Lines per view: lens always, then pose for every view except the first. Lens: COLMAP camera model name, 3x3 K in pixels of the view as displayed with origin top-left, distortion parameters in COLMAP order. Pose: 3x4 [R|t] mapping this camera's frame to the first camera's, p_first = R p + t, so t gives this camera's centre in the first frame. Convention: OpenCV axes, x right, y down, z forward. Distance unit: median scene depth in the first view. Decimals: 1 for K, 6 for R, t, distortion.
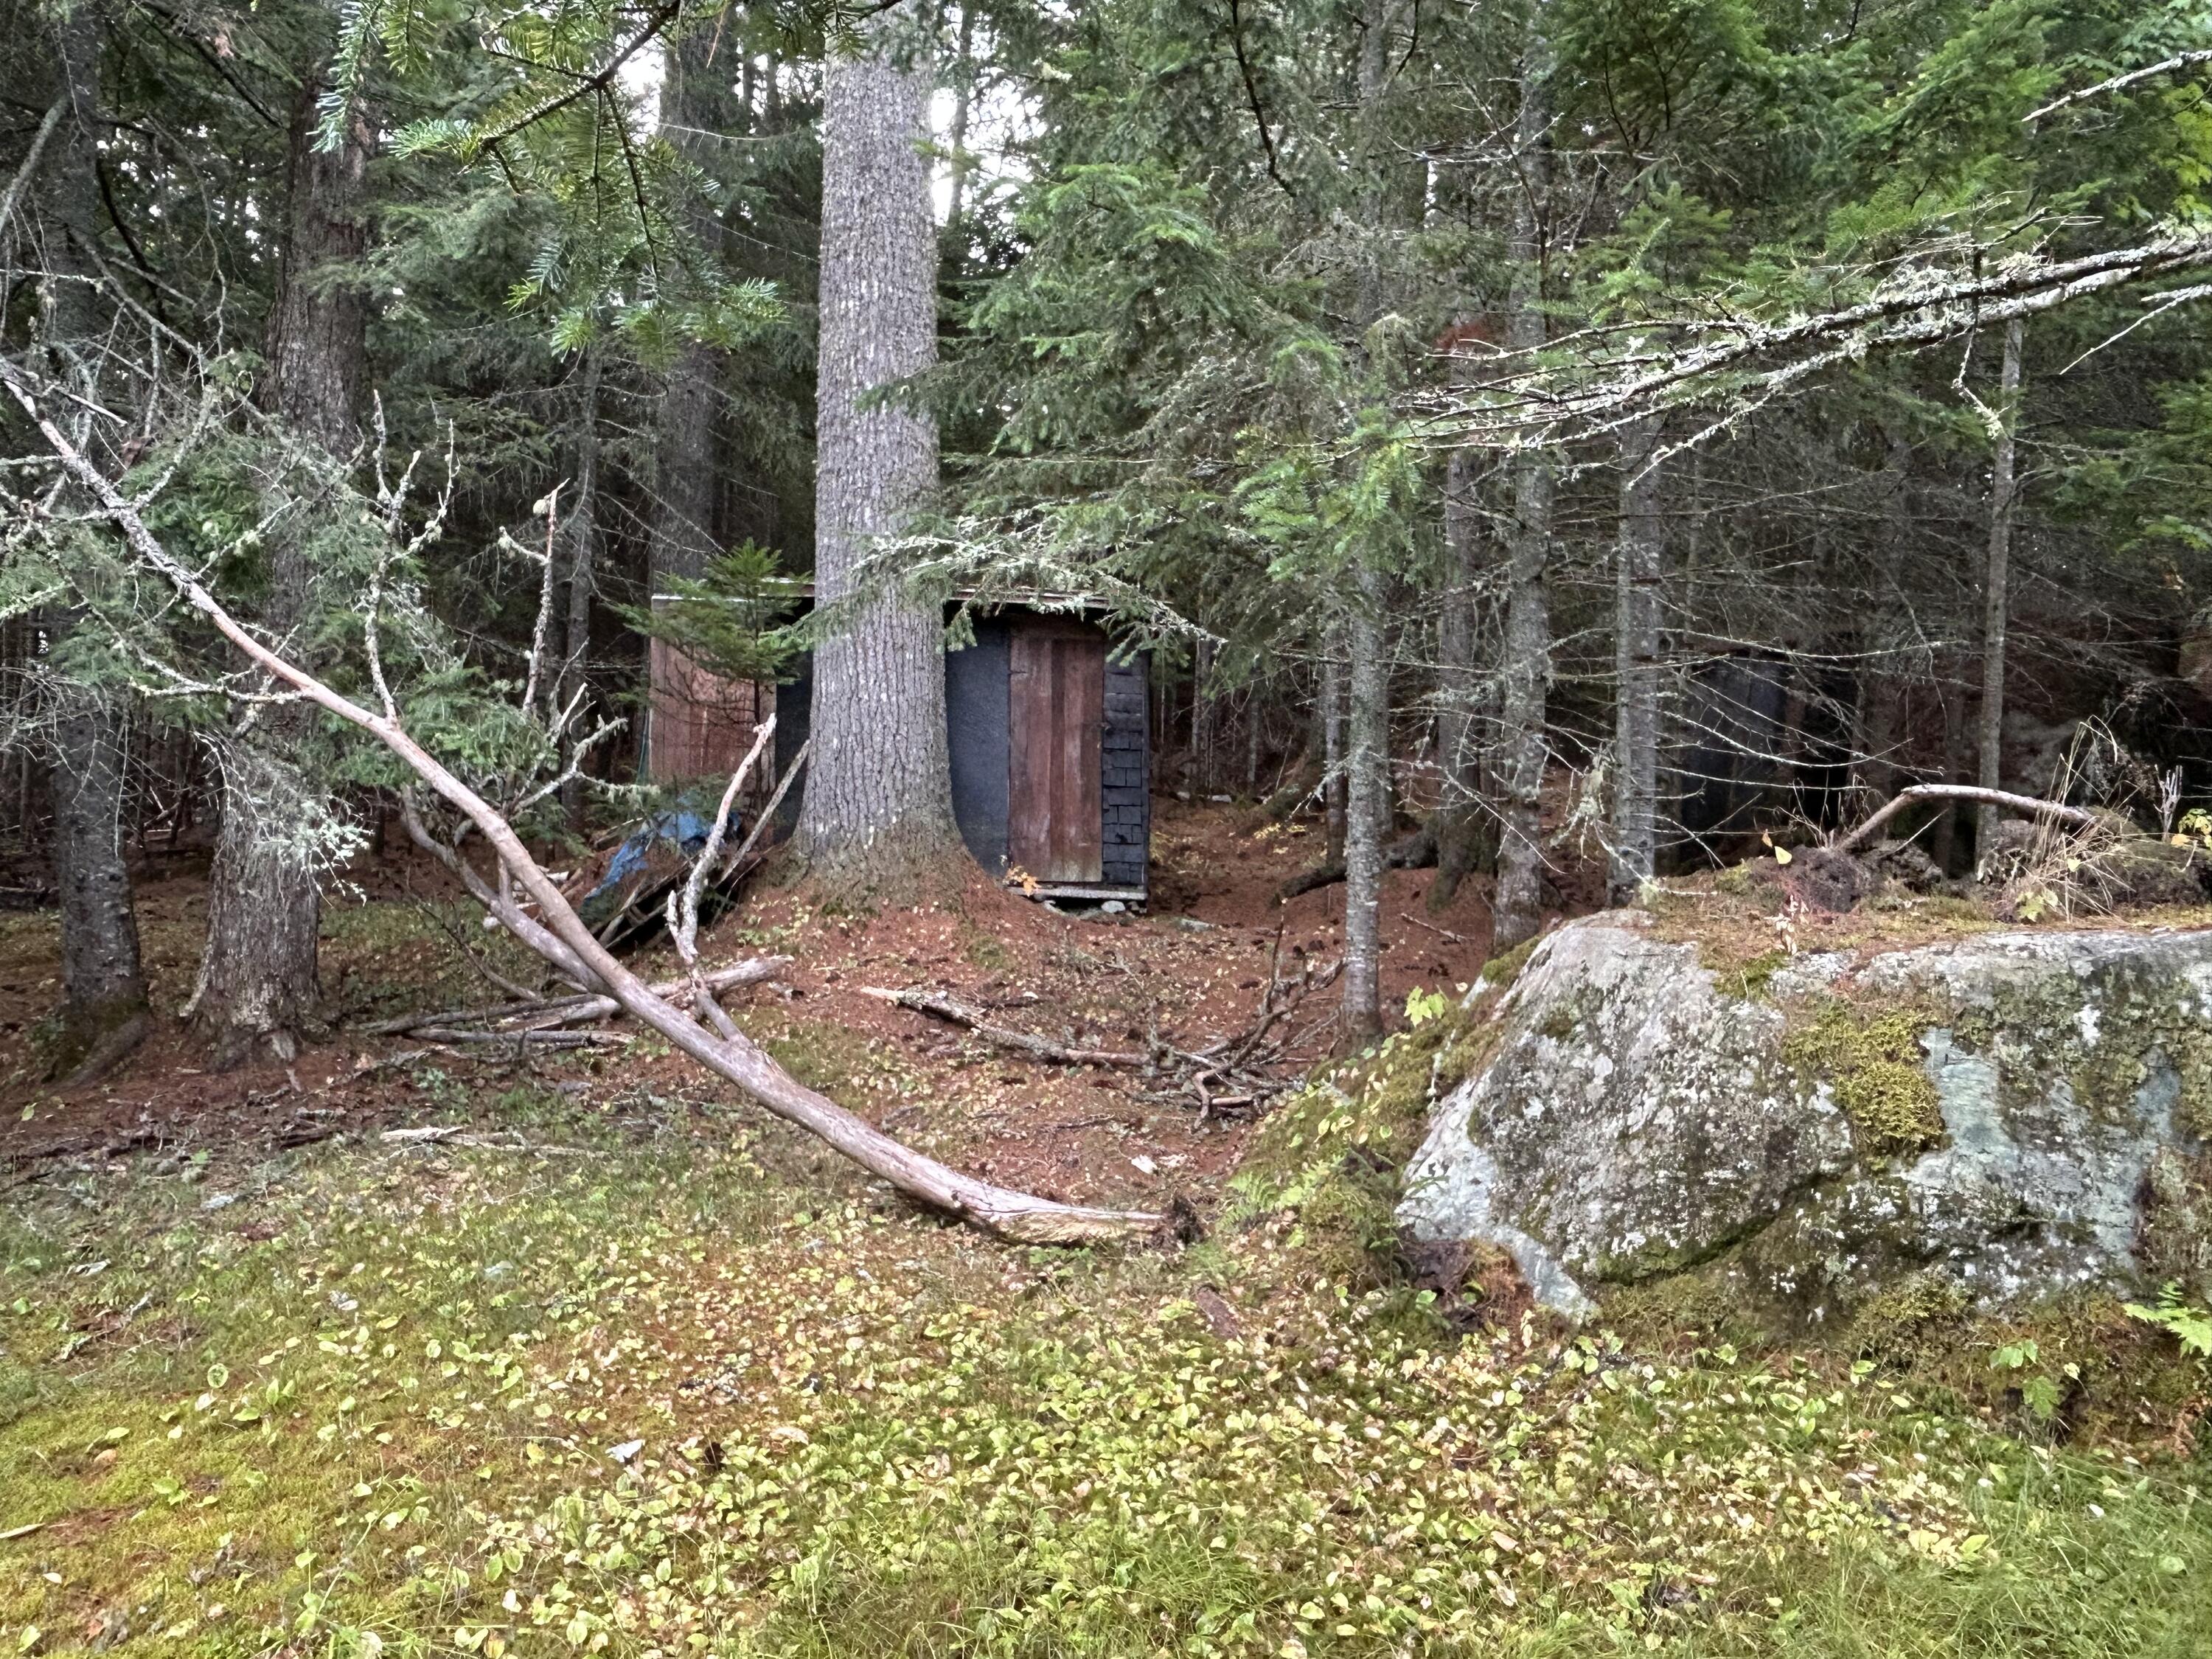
lens RADIAL K [[1701.9, 0, 1105.3], [0, 1701.9, 837.8], [0, 0, 1]] dist [-0.011557, -0.003190]
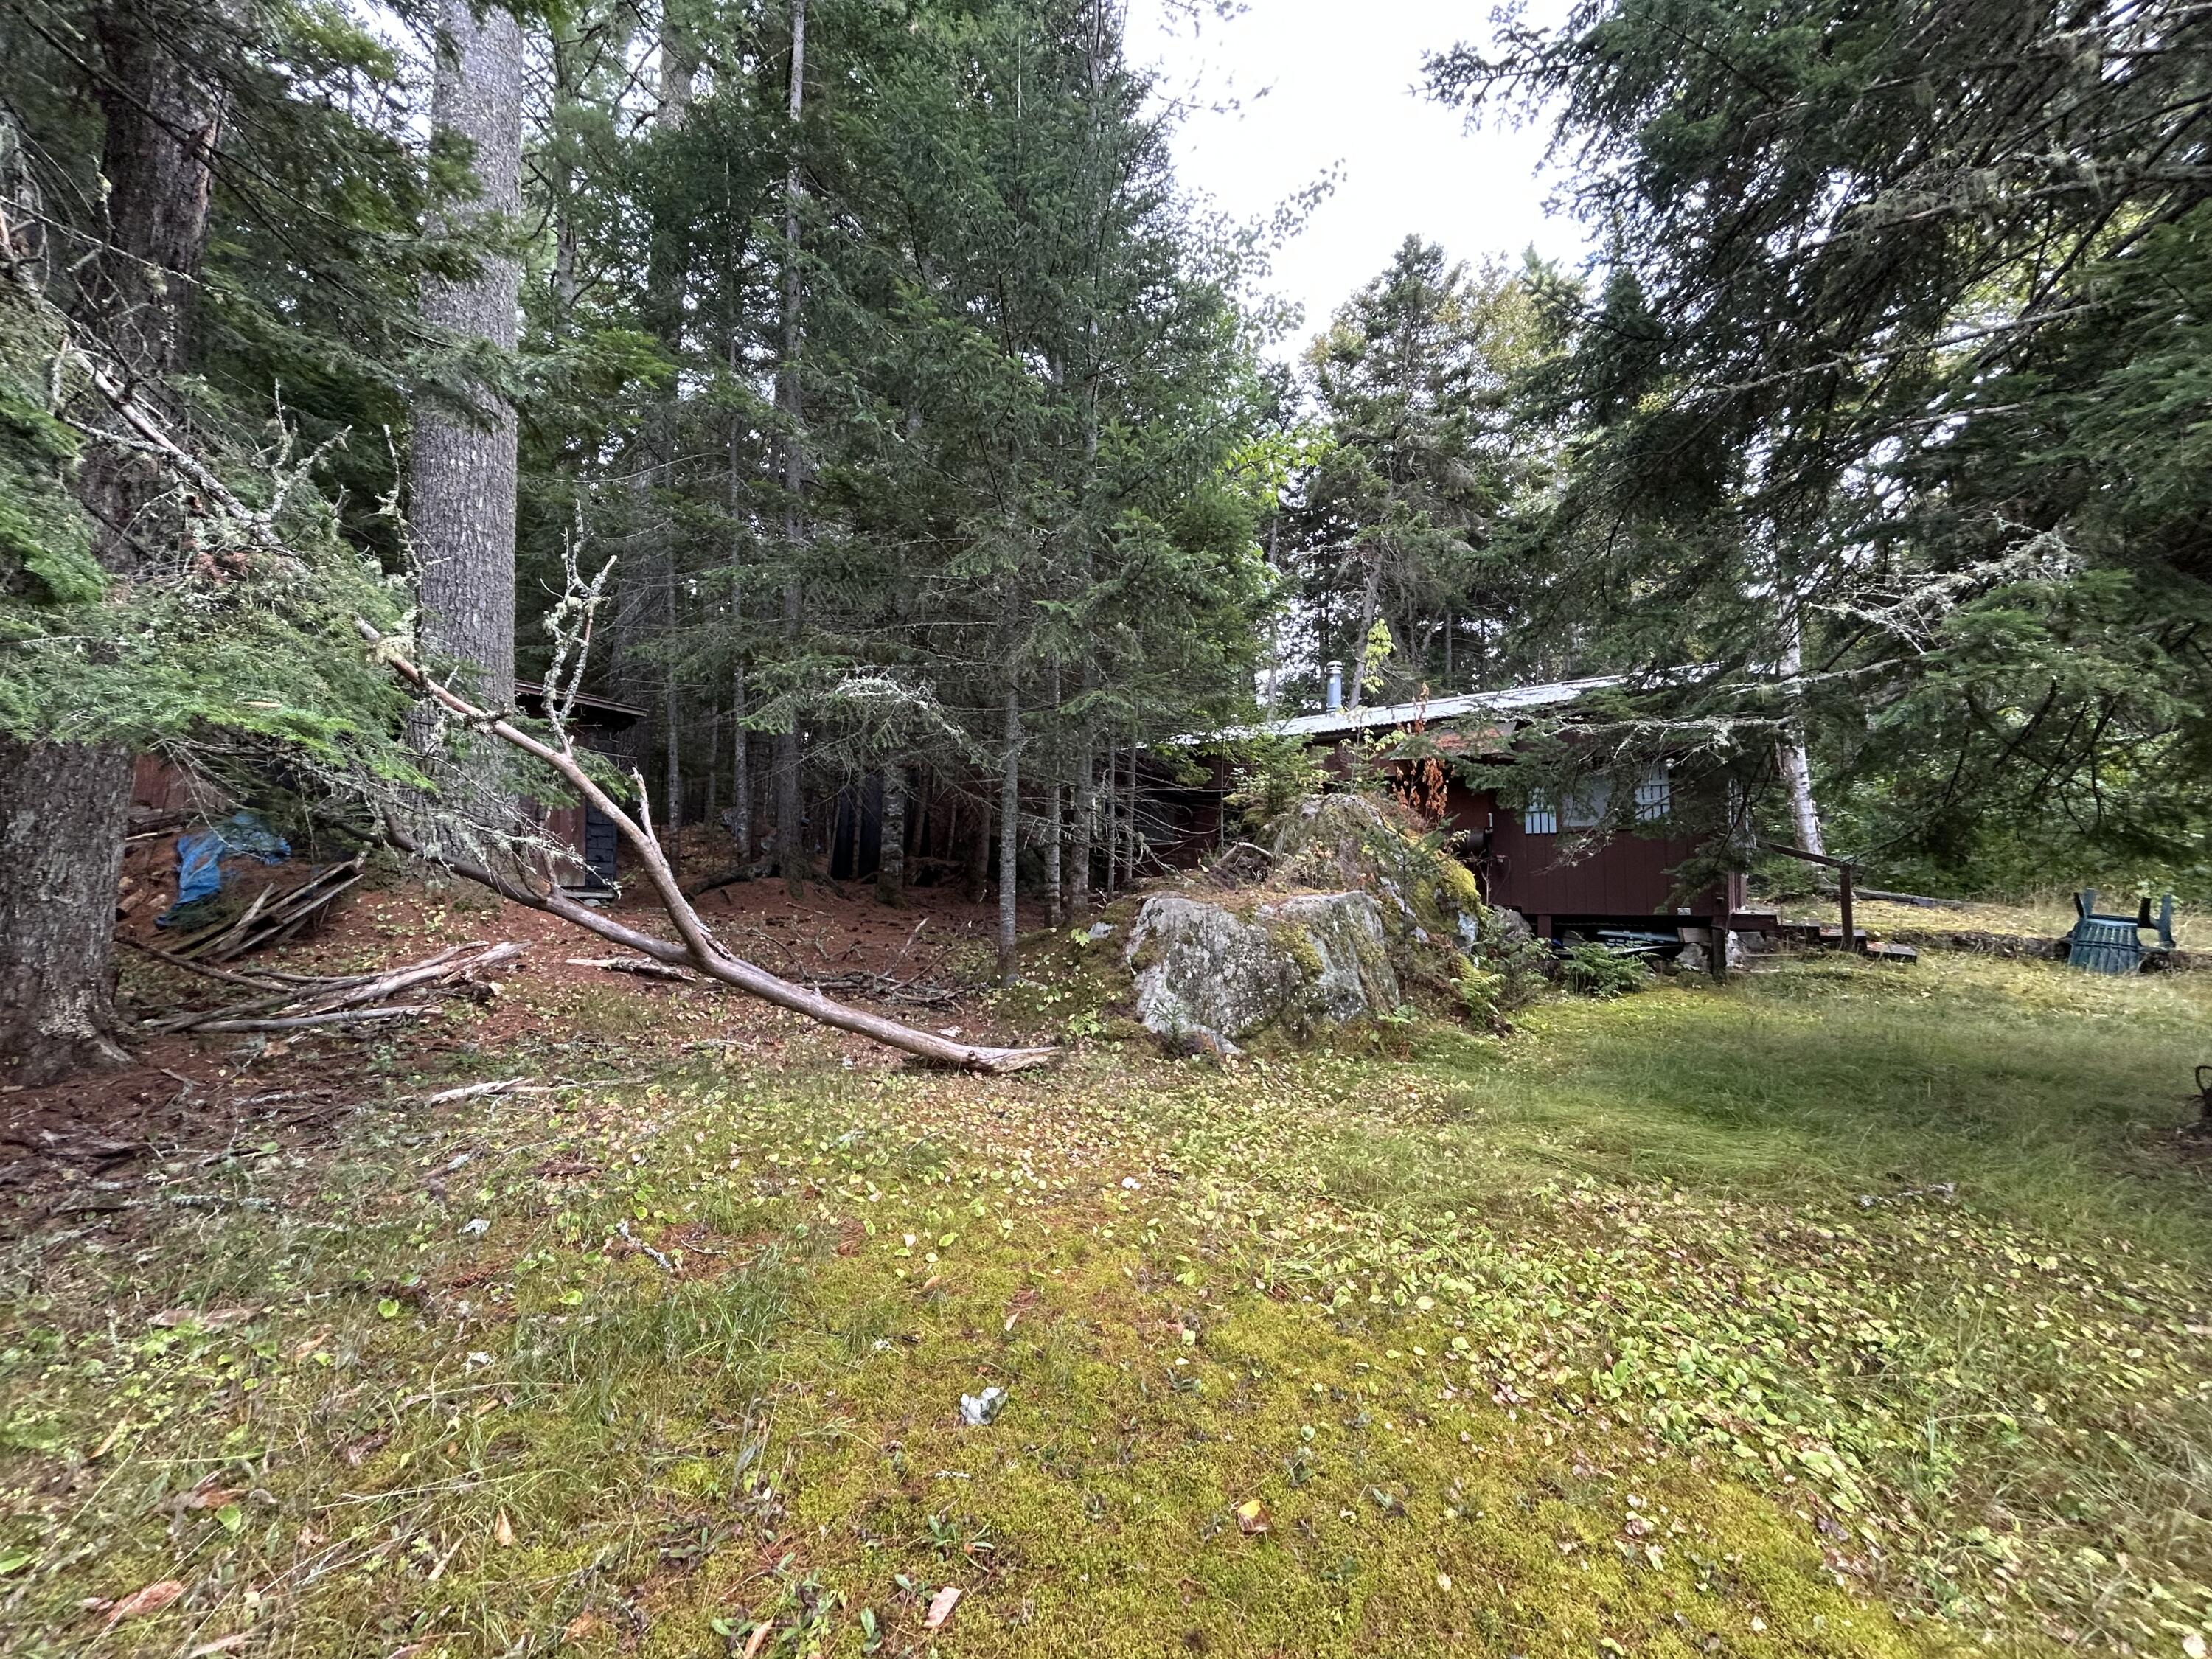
lens RADIAL K [[924.4, 0, 1103.4], [0, 924.4, 820.3], [0, 0, 1]] dist [-0.000608, 0.000238]
pose [[0.611883, 0.049280, 0.789412, -0.842786], [-0.010077, 0.998462, -0.054520, 0.016091], [-0.790884, 0.025405, 0.611438, 0.299398]]
